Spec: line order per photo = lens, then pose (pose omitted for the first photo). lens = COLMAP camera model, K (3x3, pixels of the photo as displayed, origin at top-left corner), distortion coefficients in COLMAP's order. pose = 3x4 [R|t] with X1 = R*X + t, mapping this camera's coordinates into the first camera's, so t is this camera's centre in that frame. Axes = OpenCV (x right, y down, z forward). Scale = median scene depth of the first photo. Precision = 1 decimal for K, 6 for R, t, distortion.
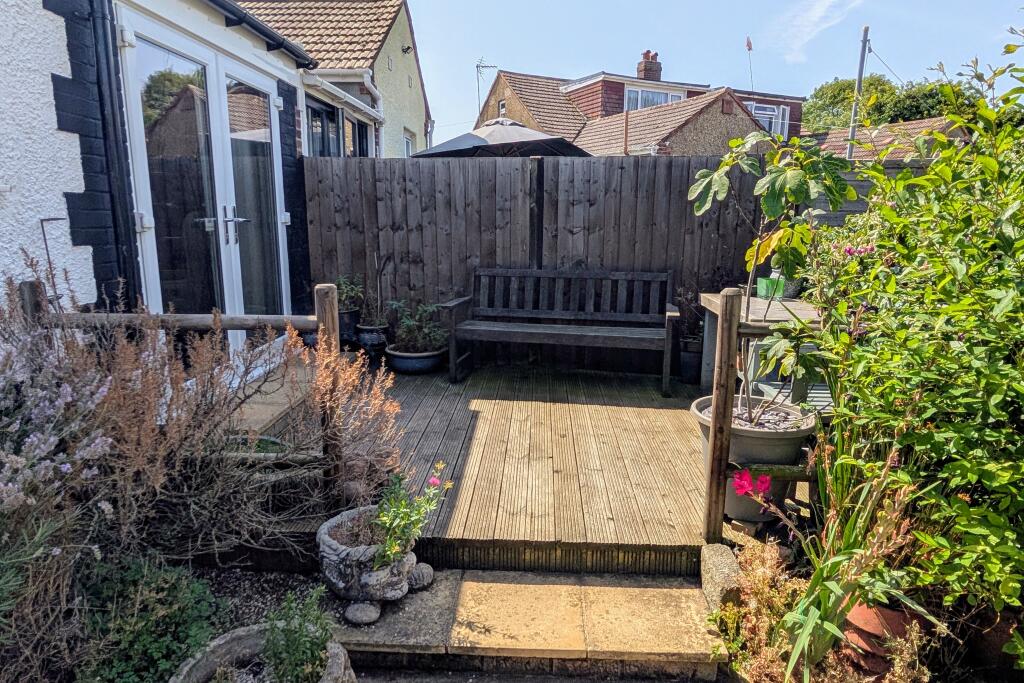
lens RADIAL K [[630.8, 0, 513.1], [0, 630.8, 330.7], [0, 0, 1]] dist [0.000327, 0.001302]
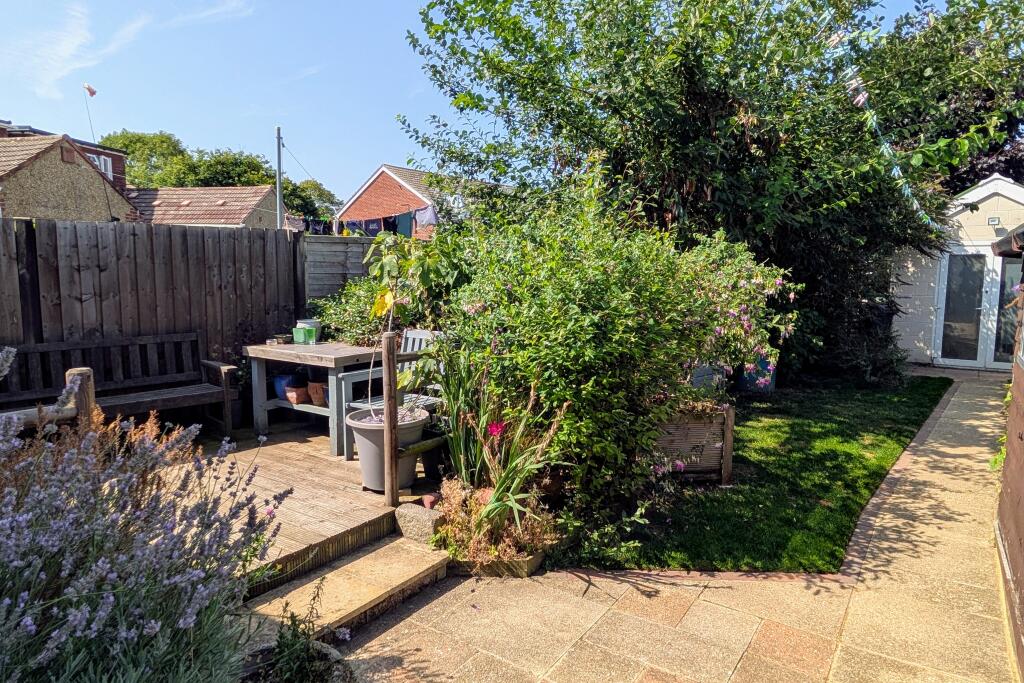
lens RADIAL K [[630.8, 0, 513.1], [0, 630.8, 330.7], [0, 0, 1]] dist [0.000327, 0.001302]
pose [[0.540720, -0.093885, 0.835947, -0.352925], [0.159598, 0.987153, 0.007633, -0.016179], [-0.825924, 0.129288, 0.548757, -0.036895]]
